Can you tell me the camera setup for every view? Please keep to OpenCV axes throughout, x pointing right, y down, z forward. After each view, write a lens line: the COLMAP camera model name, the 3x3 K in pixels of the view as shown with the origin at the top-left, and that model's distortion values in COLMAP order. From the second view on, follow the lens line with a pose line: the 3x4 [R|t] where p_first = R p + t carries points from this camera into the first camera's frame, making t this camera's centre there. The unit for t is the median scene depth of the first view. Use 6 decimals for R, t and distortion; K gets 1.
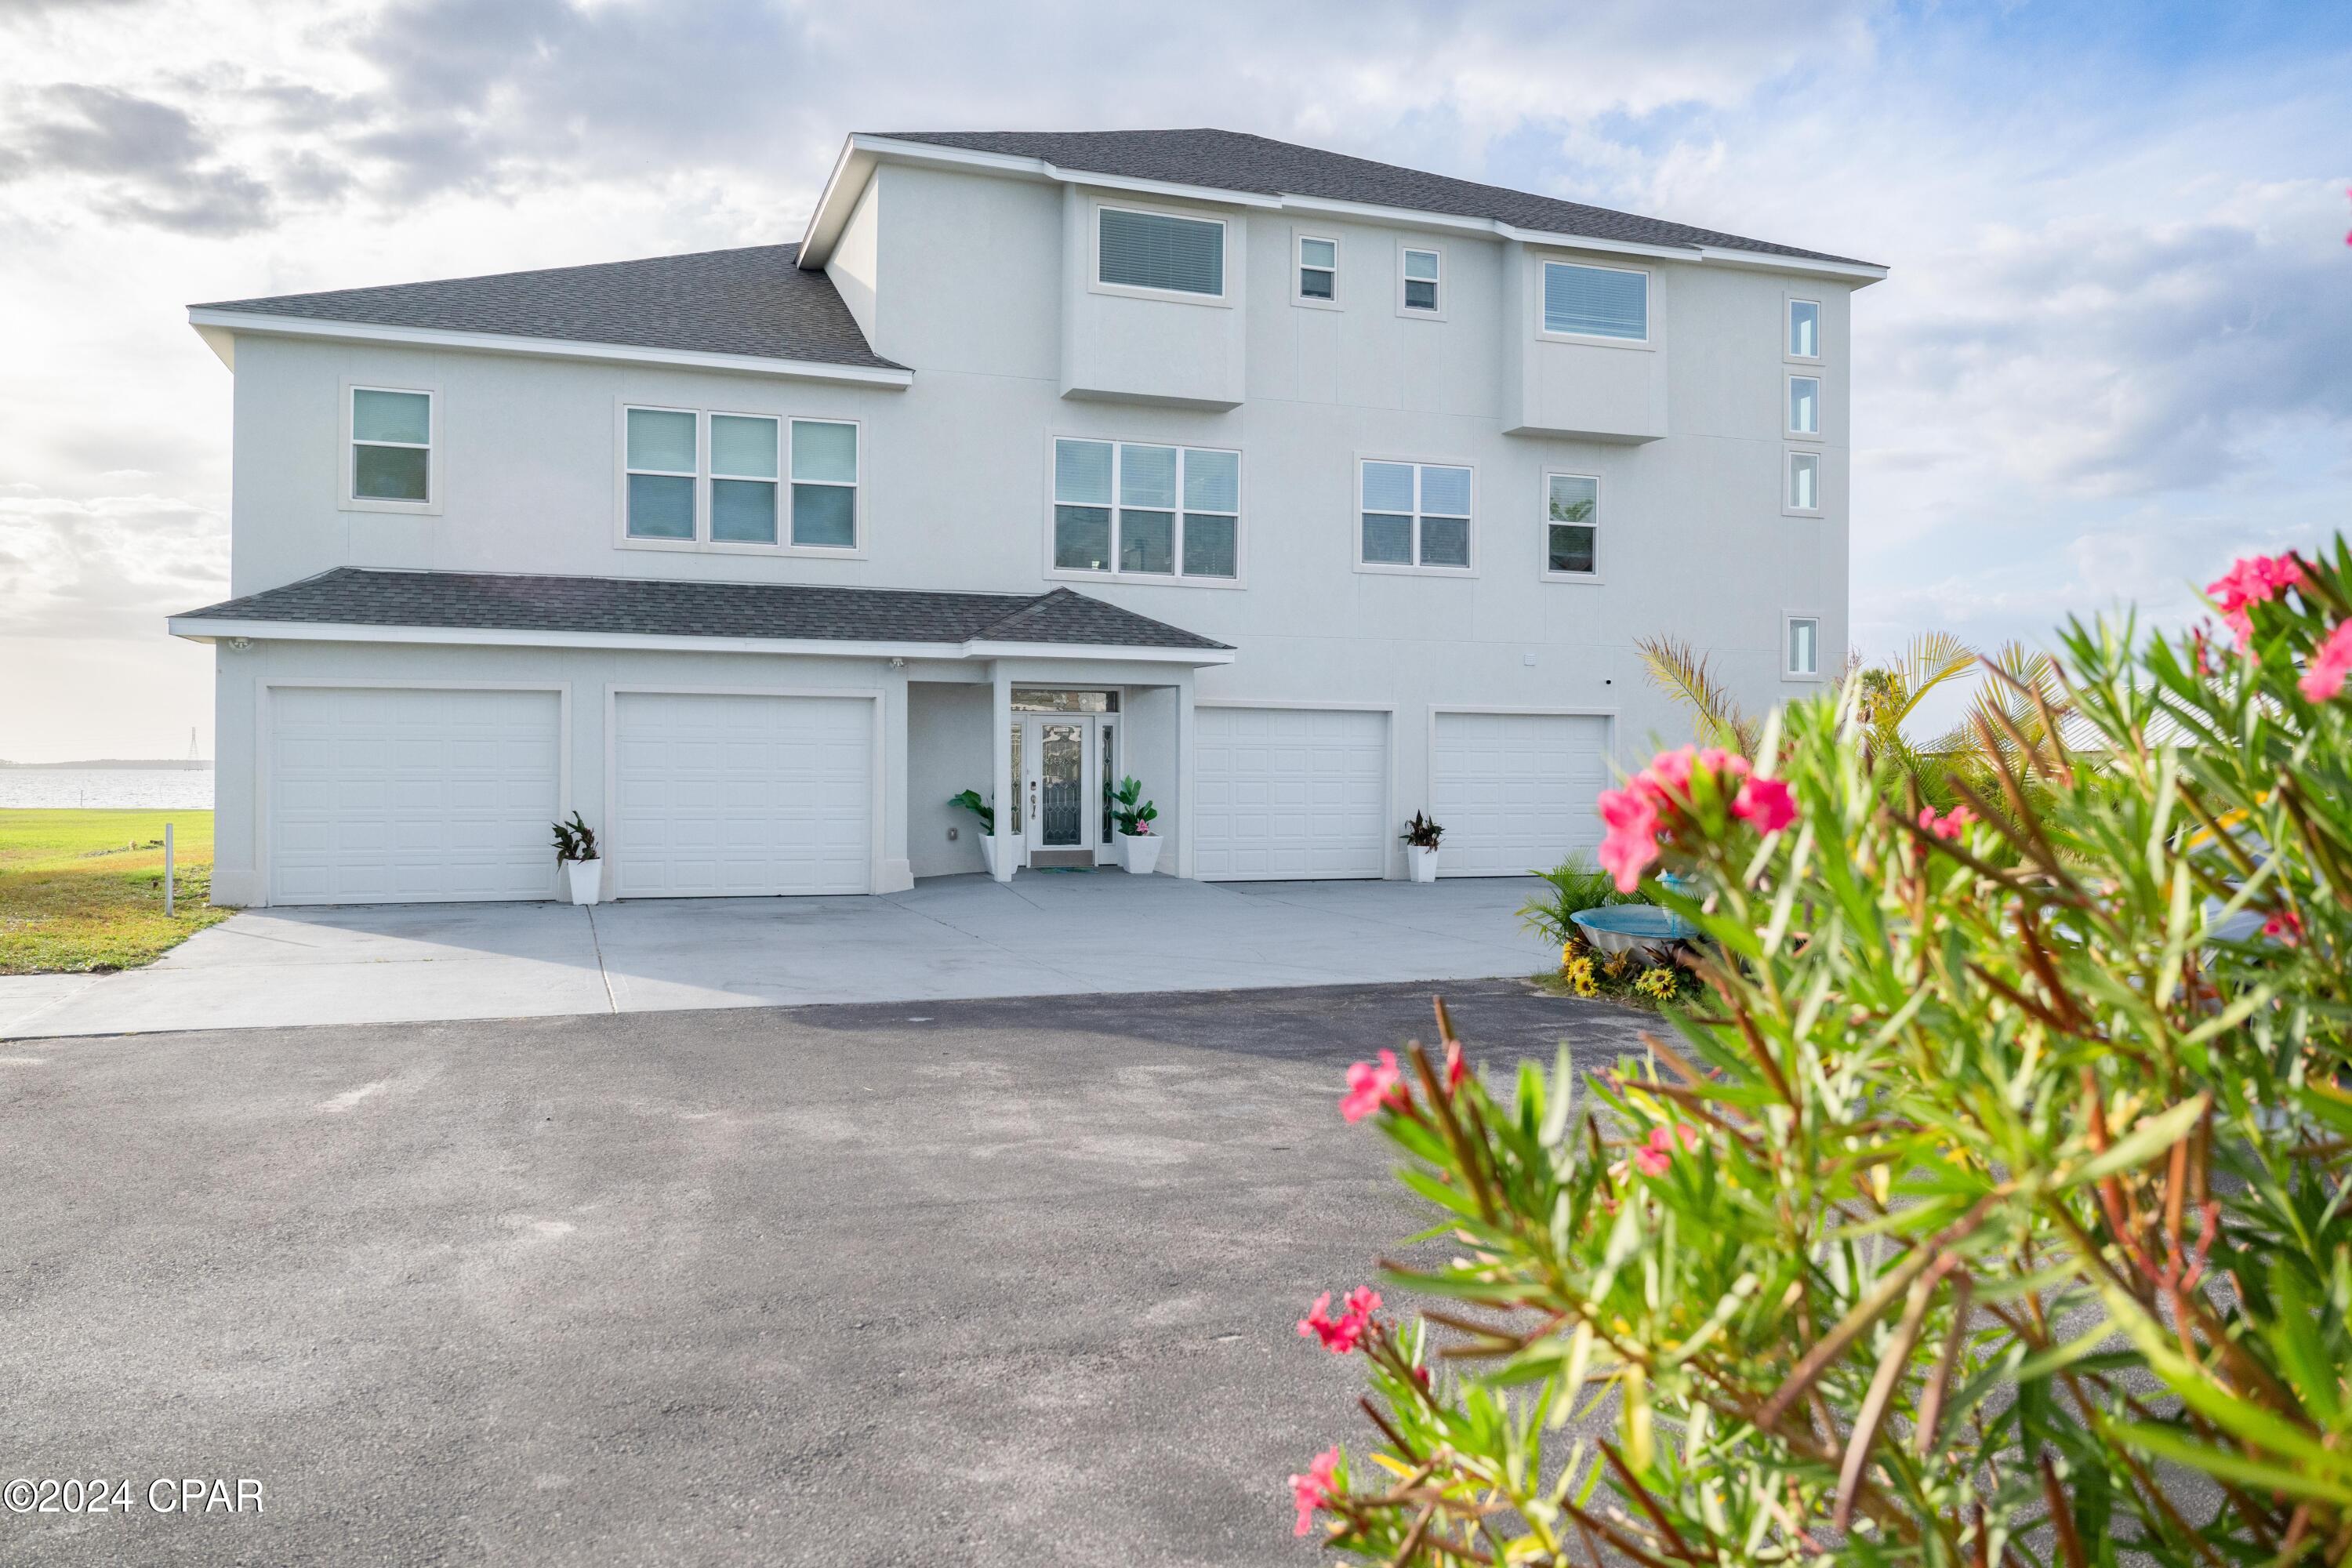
lens RADIAL K [[1765.2, 0, 1223.1], [0, 1765.2, 778.5], [0, 0, 1]] dist [0.003195, -0.000574]
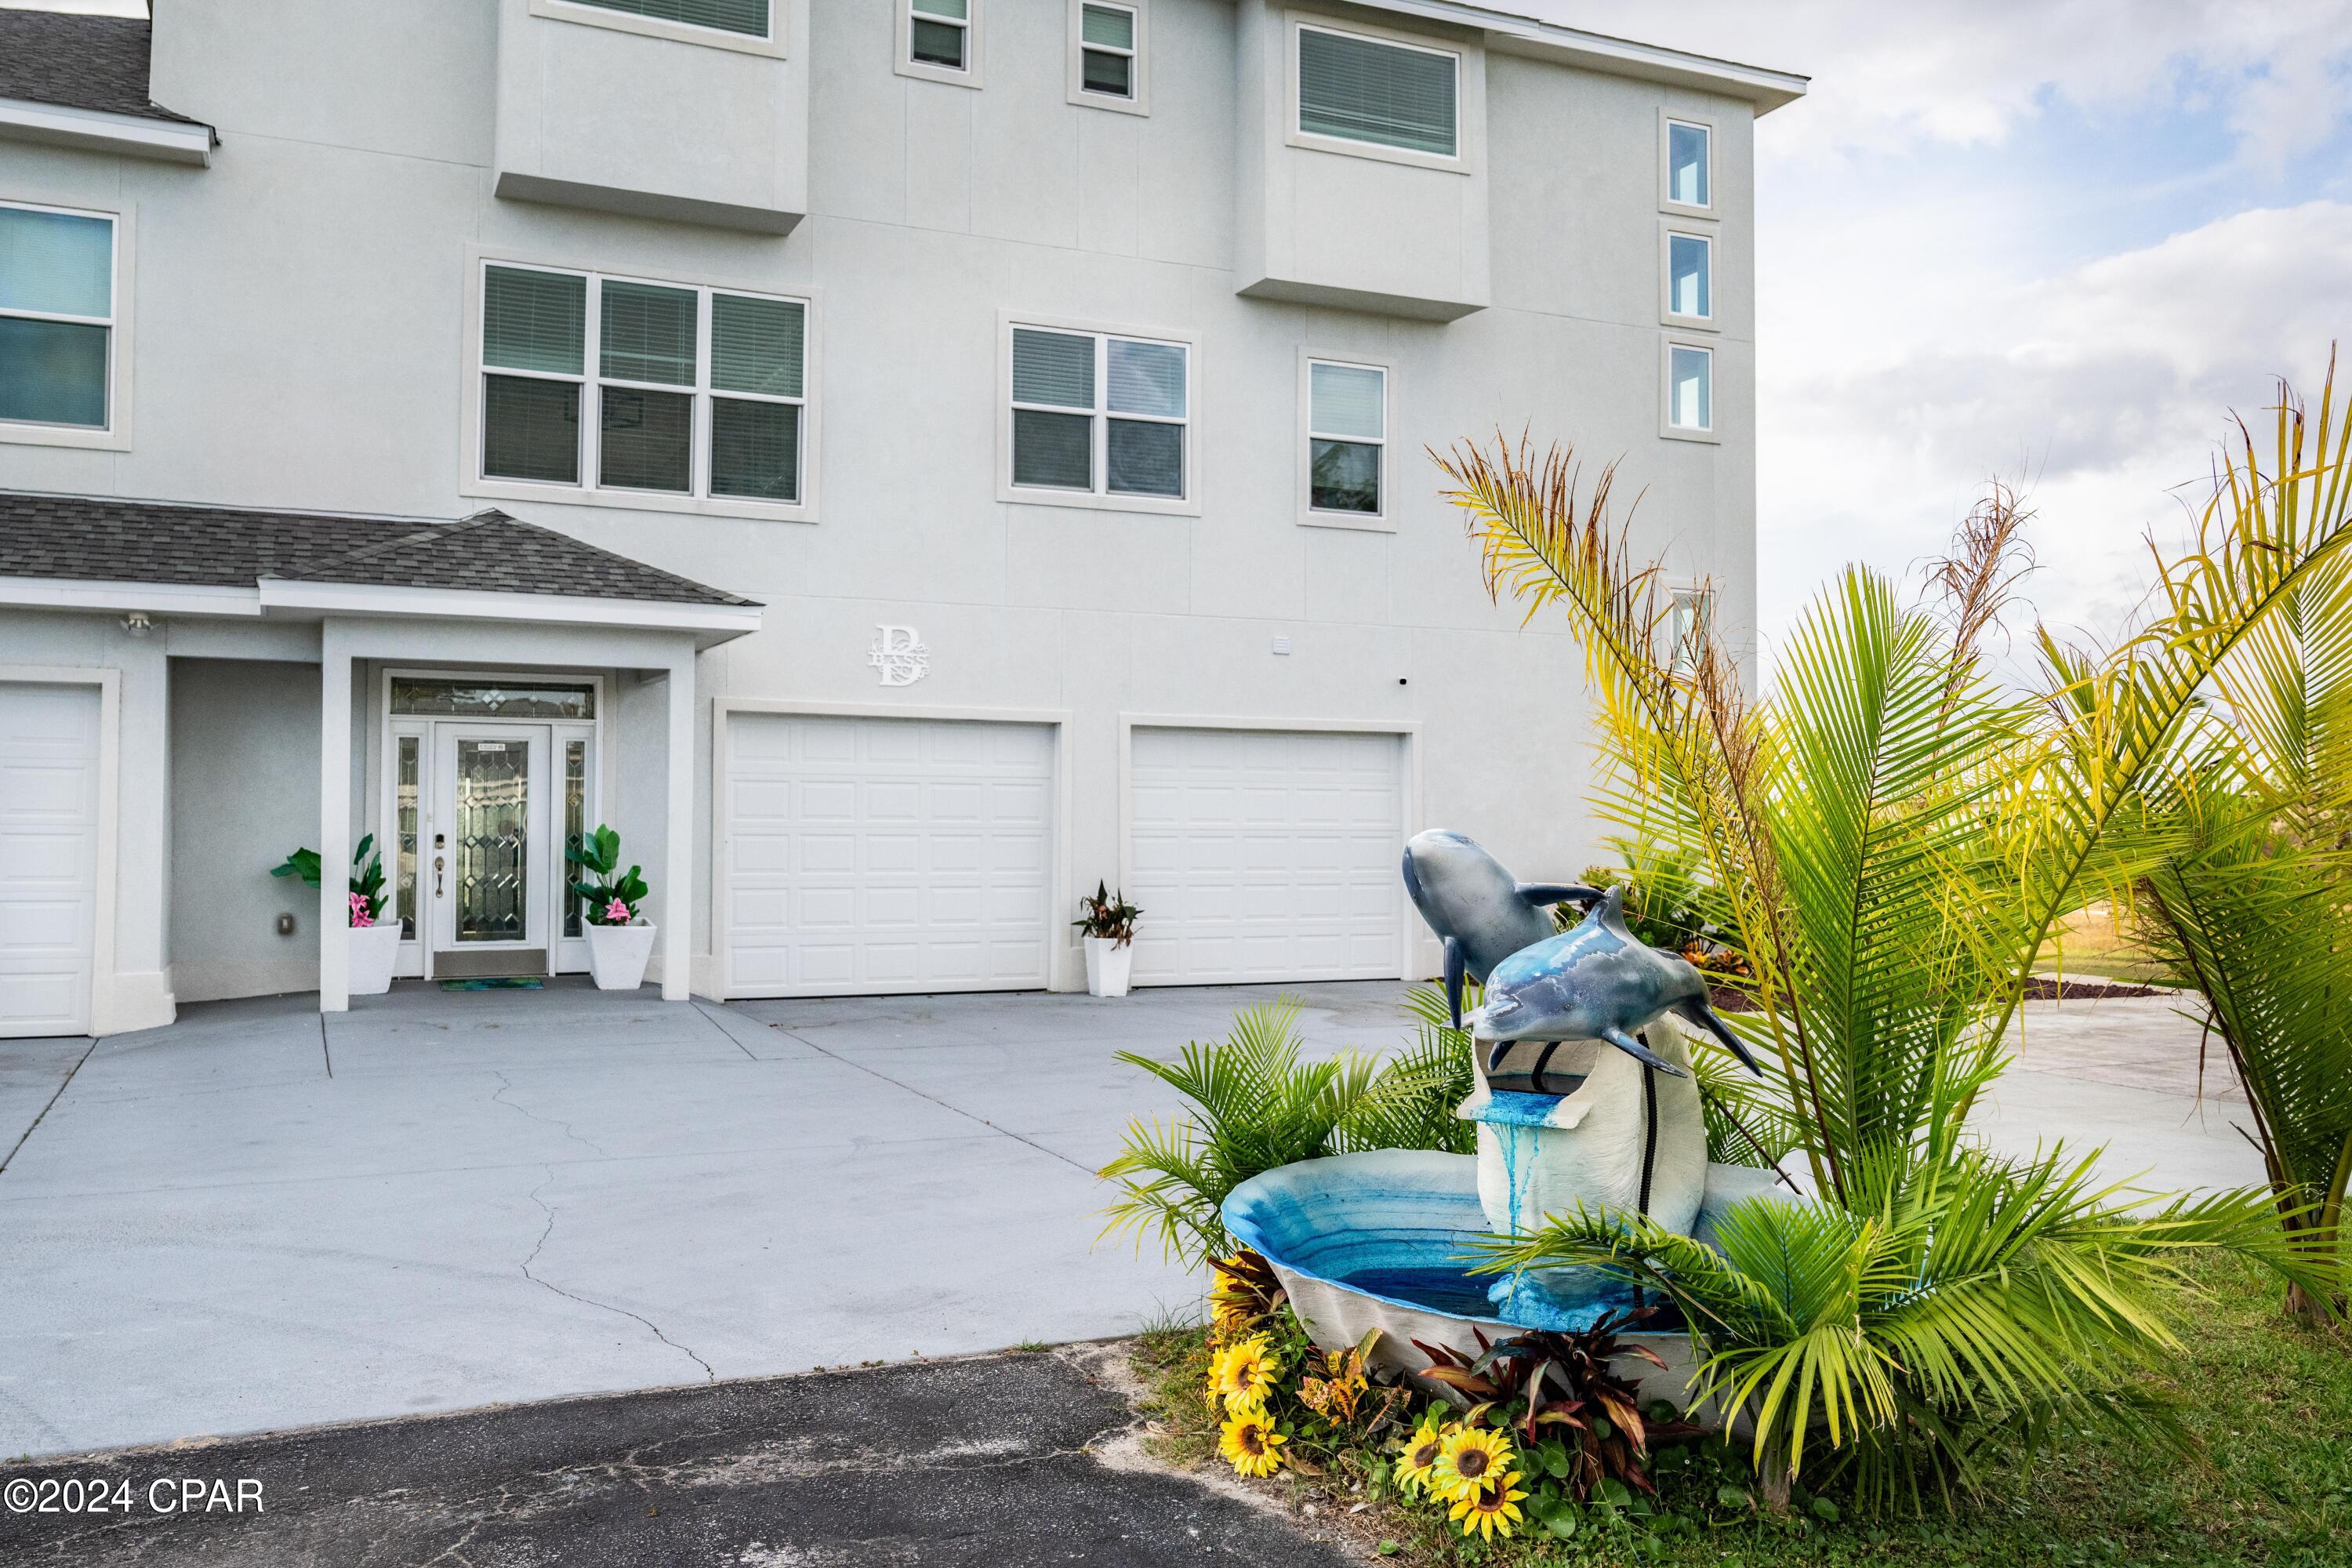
lens RADIAL K [[1691.5, 0, 1176.0], [0, 1691.5, 784.0], [0, 0, 1]] dist [-0.005557, -0.000097]
pose [[0.998152, 0.001368, 0.060754, 0.104985], [0.000616, 0.999467, -0.032627, 0.003529], [-0.060766, 0.032604, 0.997619, 0.416192]]
